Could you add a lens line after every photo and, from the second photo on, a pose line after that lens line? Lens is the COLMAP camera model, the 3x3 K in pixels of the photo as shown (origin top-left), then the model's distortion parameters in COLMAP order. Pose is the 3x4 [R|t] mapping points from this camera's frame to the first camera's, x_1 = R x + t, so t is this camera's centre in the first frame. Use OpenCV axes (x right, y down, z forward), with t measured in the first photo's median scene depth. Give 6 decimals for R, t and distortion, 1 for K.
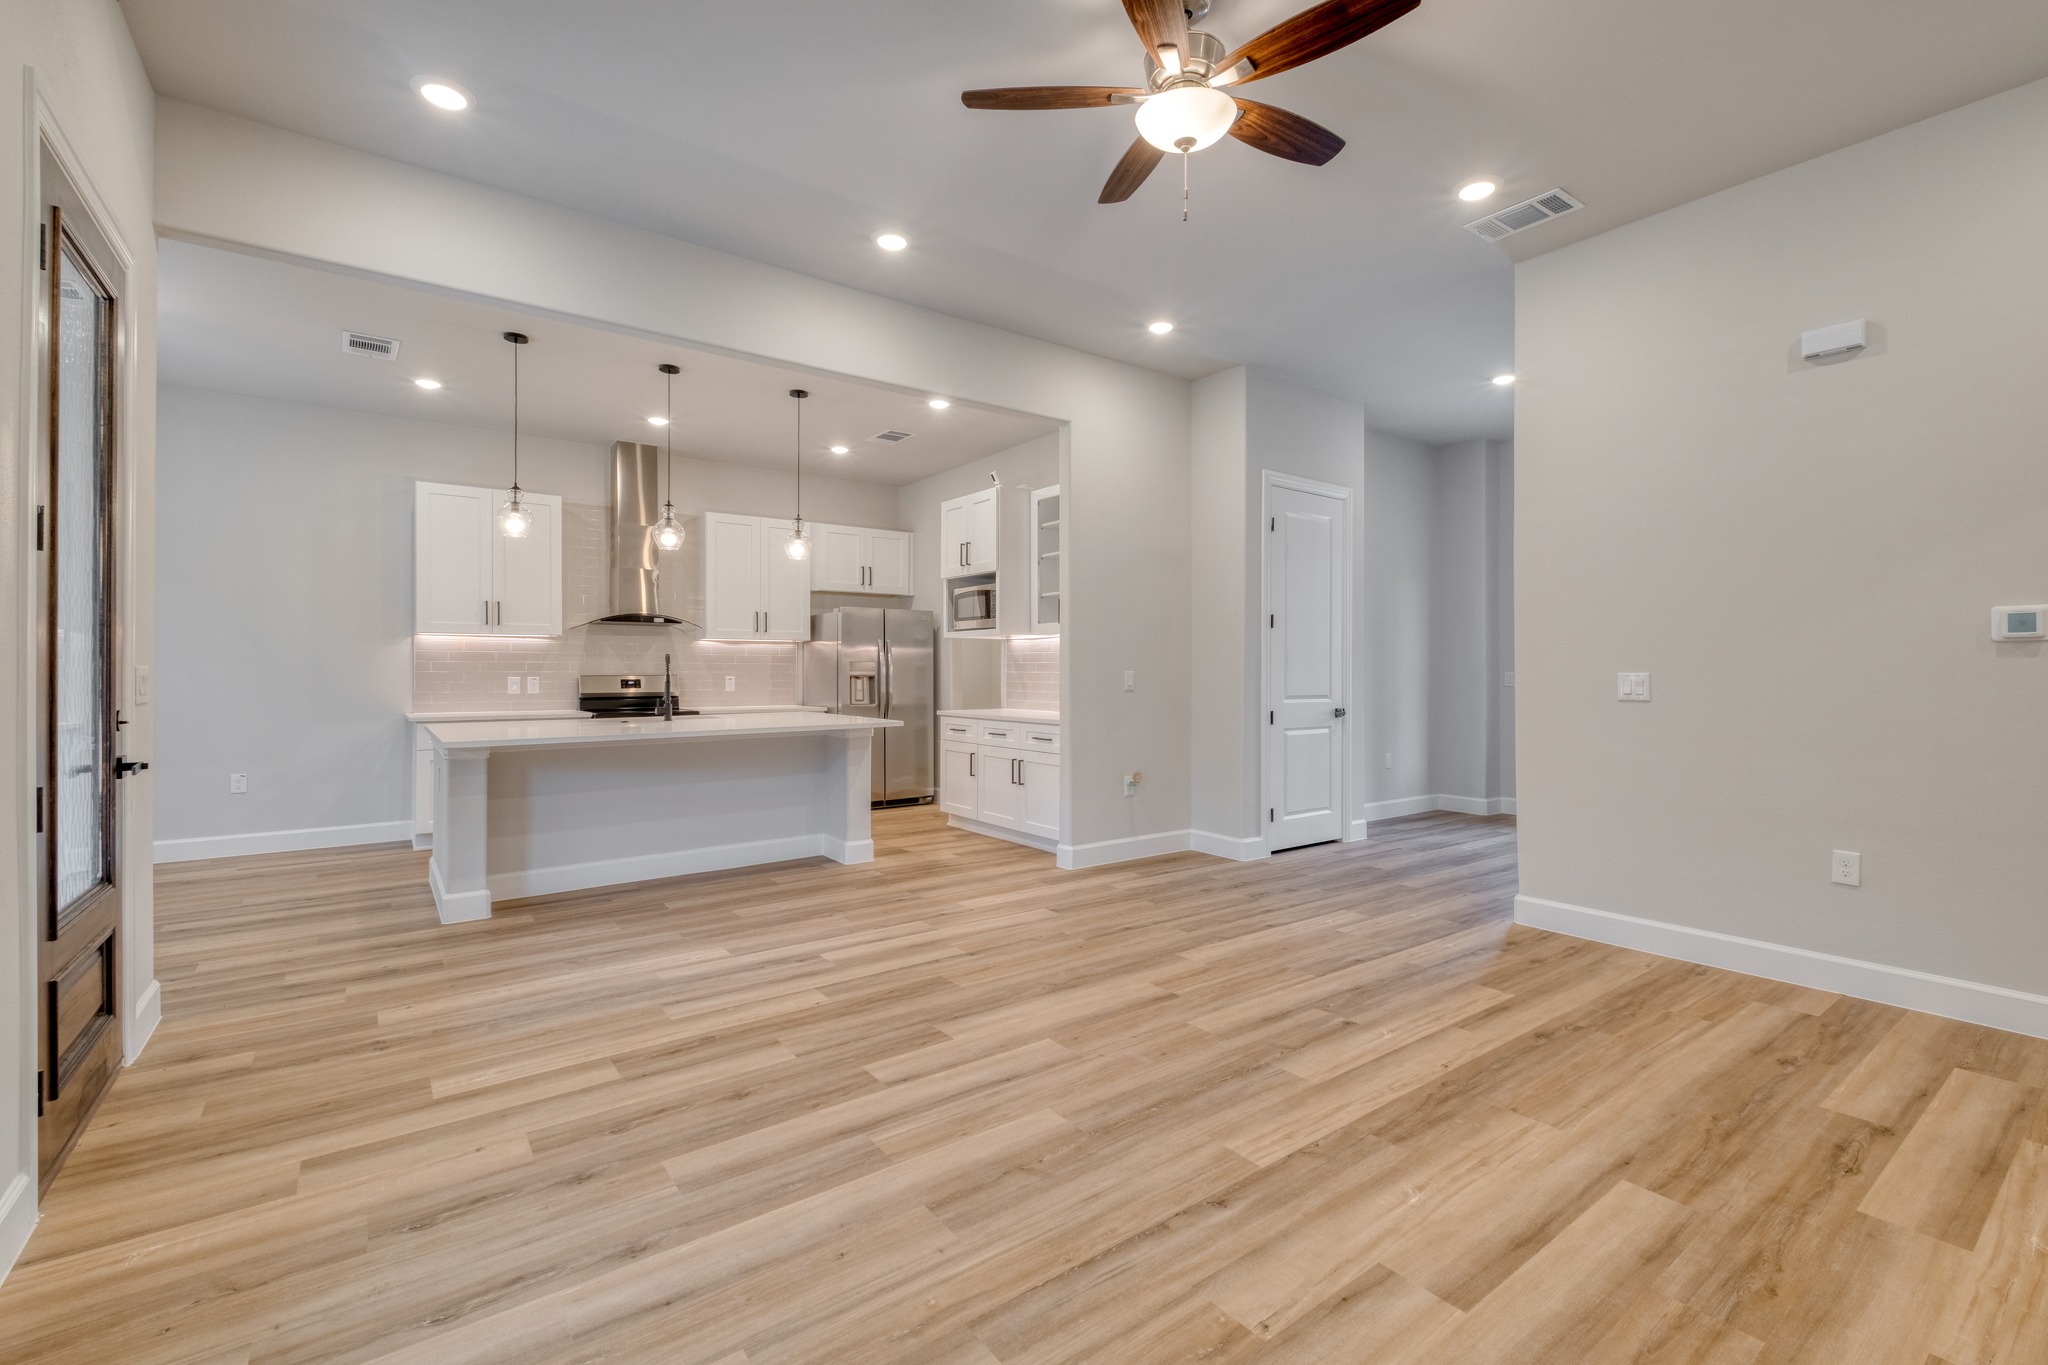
lens RADIAL K [[883.8, 0, 1041.0], [0, 883.8, 683.4], [0, 0, 1]] dist [0.006847, -0.003928]
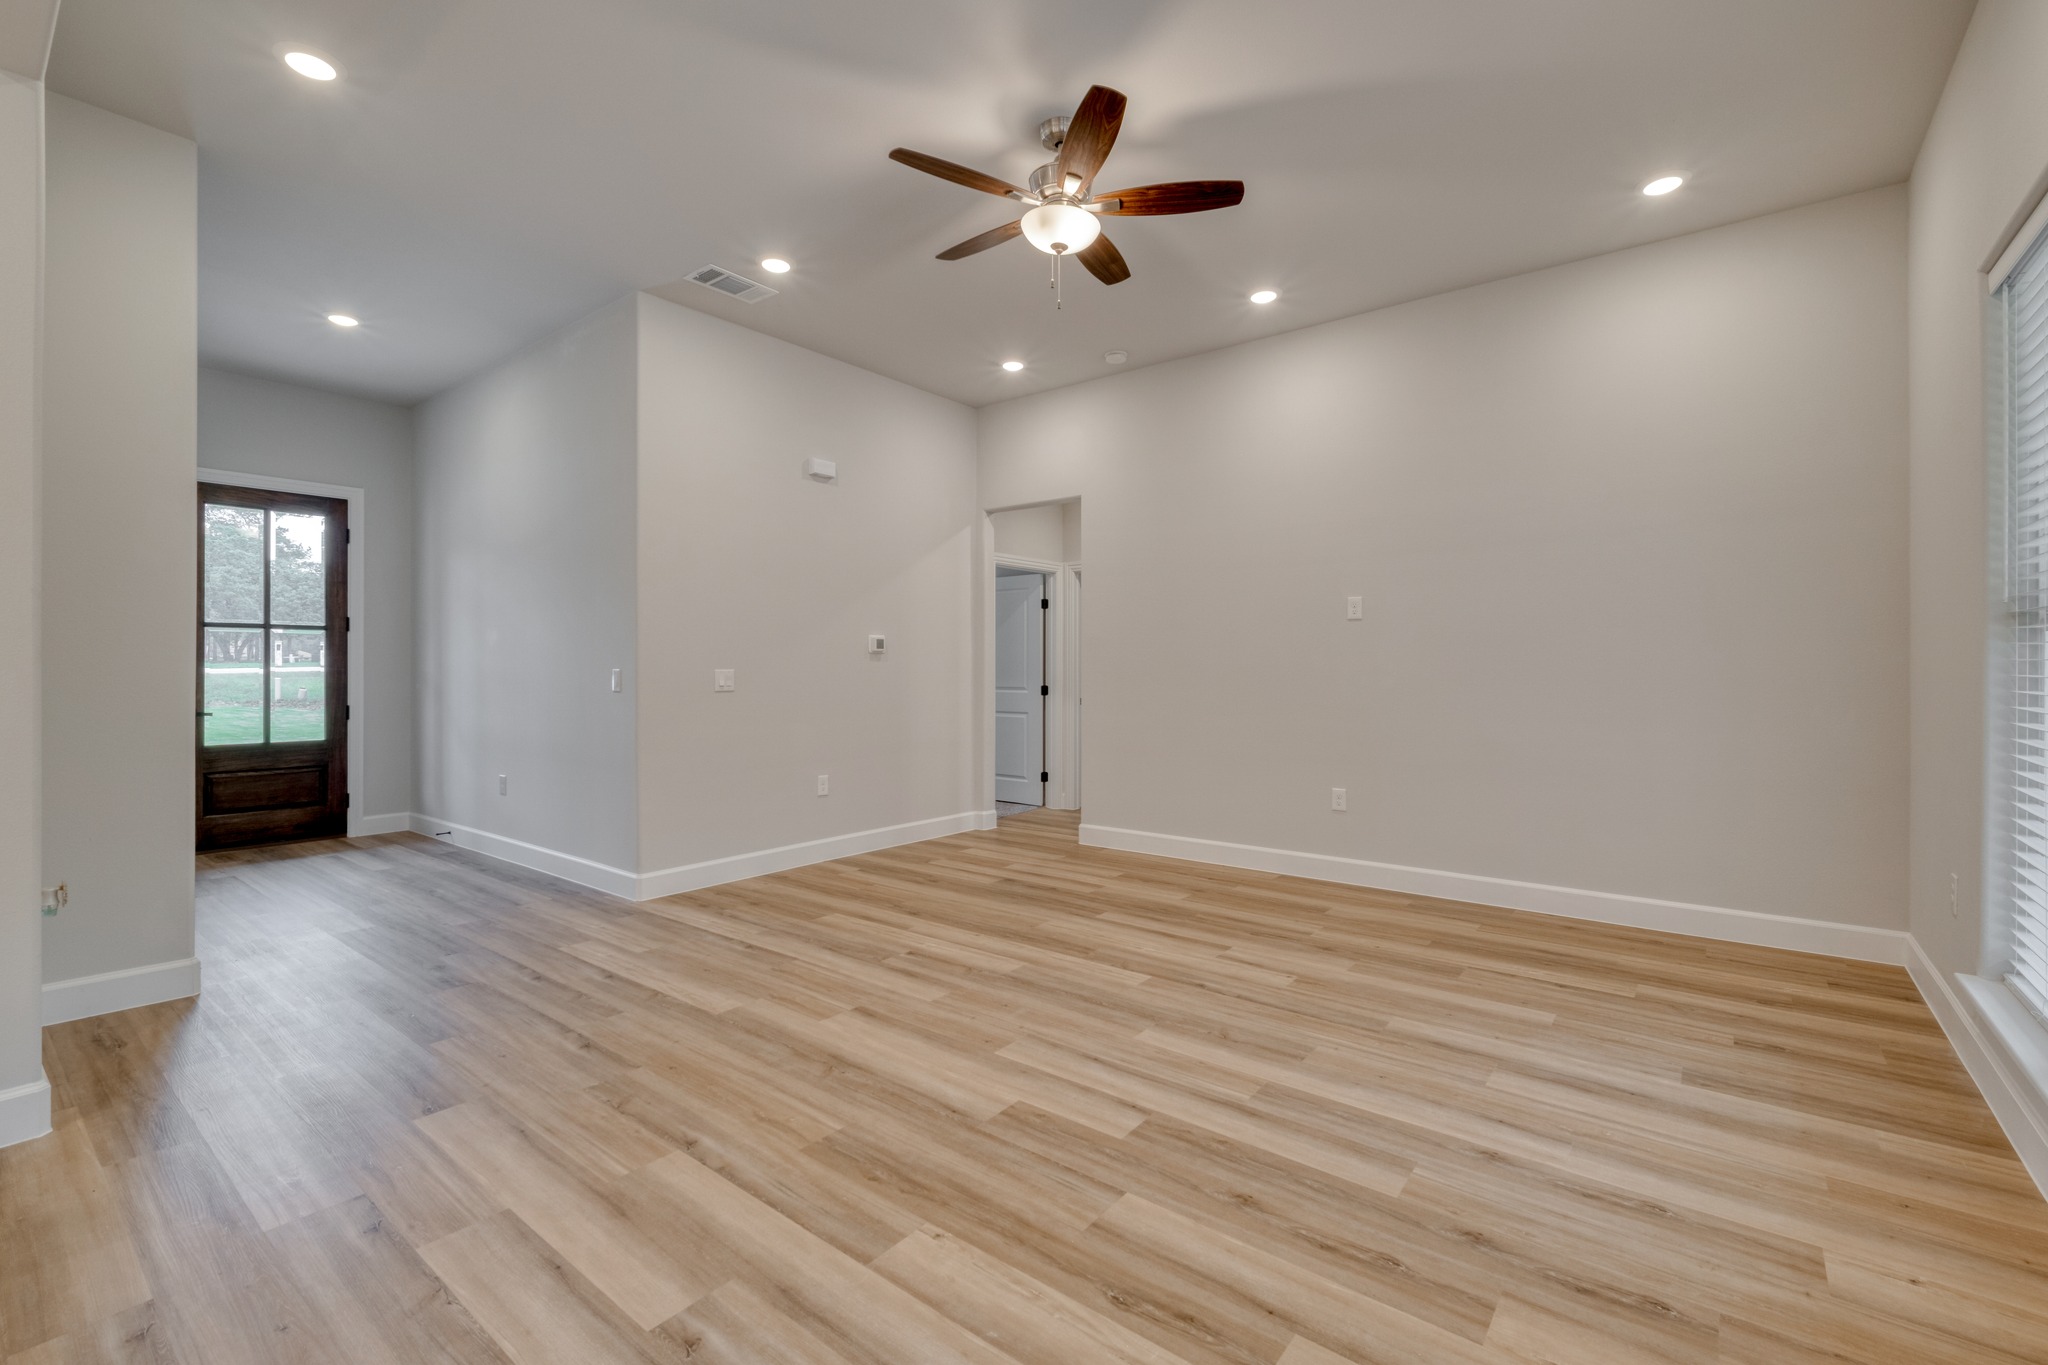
lens RADIAL K [[883.8, 0, 1022.6], [0, 883.8, 676.0], [0, 0, 1]] dist [0.006847, -0.003928]
pose [[-0.249298, -0.007975, 0.968394, -0.780205], [0.015388, 0.999807, 0.012195, -0.012195], [-0.968304, 0.017942, -0.249128, 1.021566]]
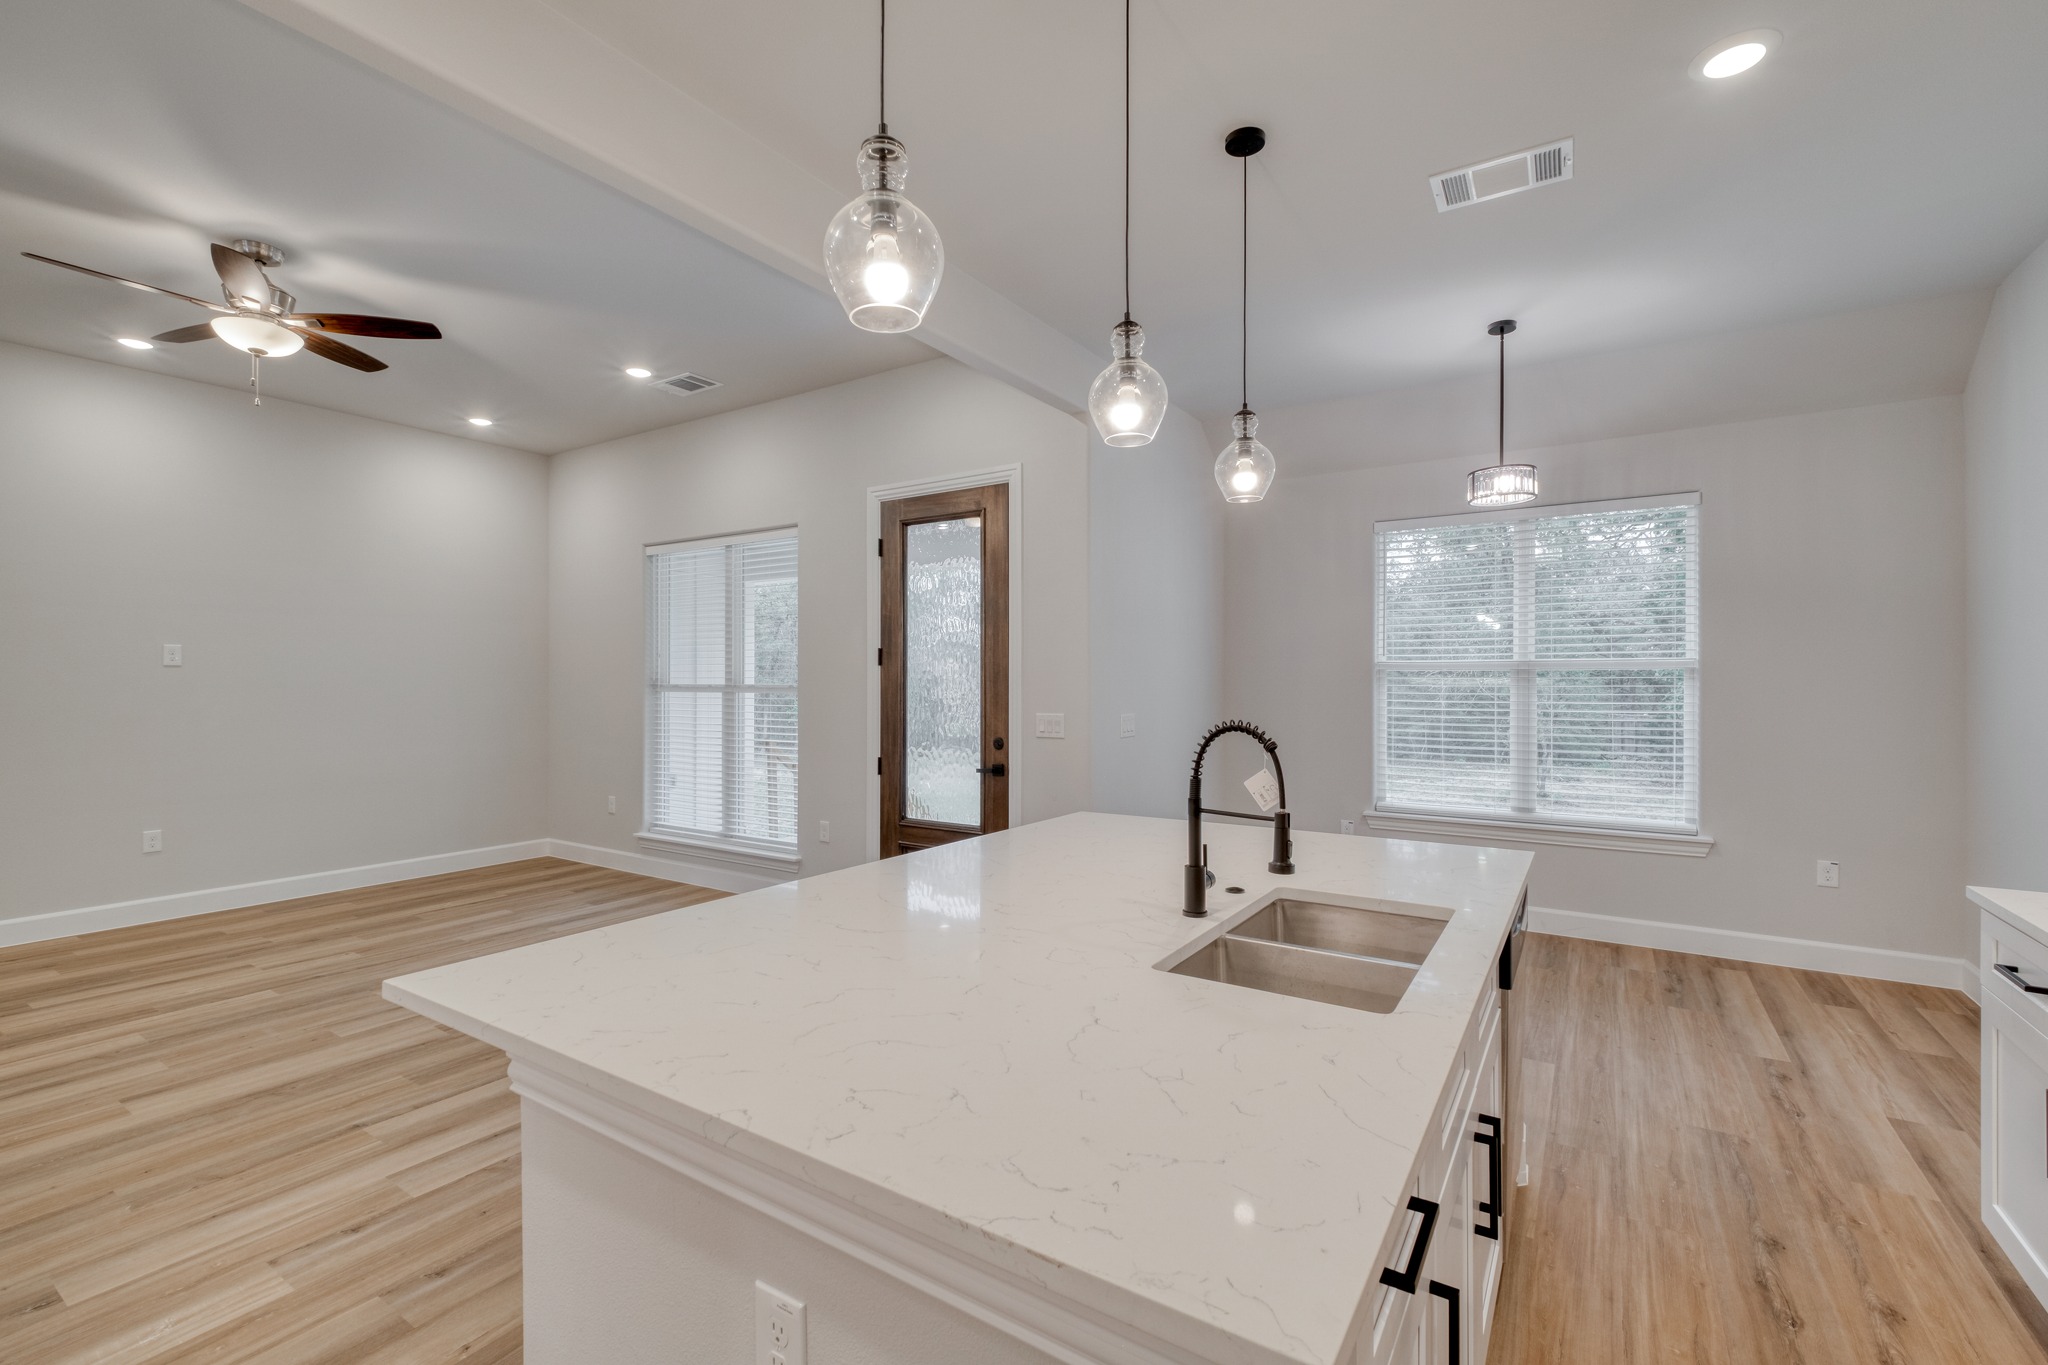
lens RADIAL K [[883.8, 0, 1025.8], [0, 883.8, 668.8], [0, 0, 1]] dist [0.006847, -0.003928]
pose [[-0.942553, -0.002377, -0.334049, -0.391424], [-0.003564, 0.999989, 0.002941, -0.084853], [0.334038, 0.003962, -0.942551, 2.068091]]
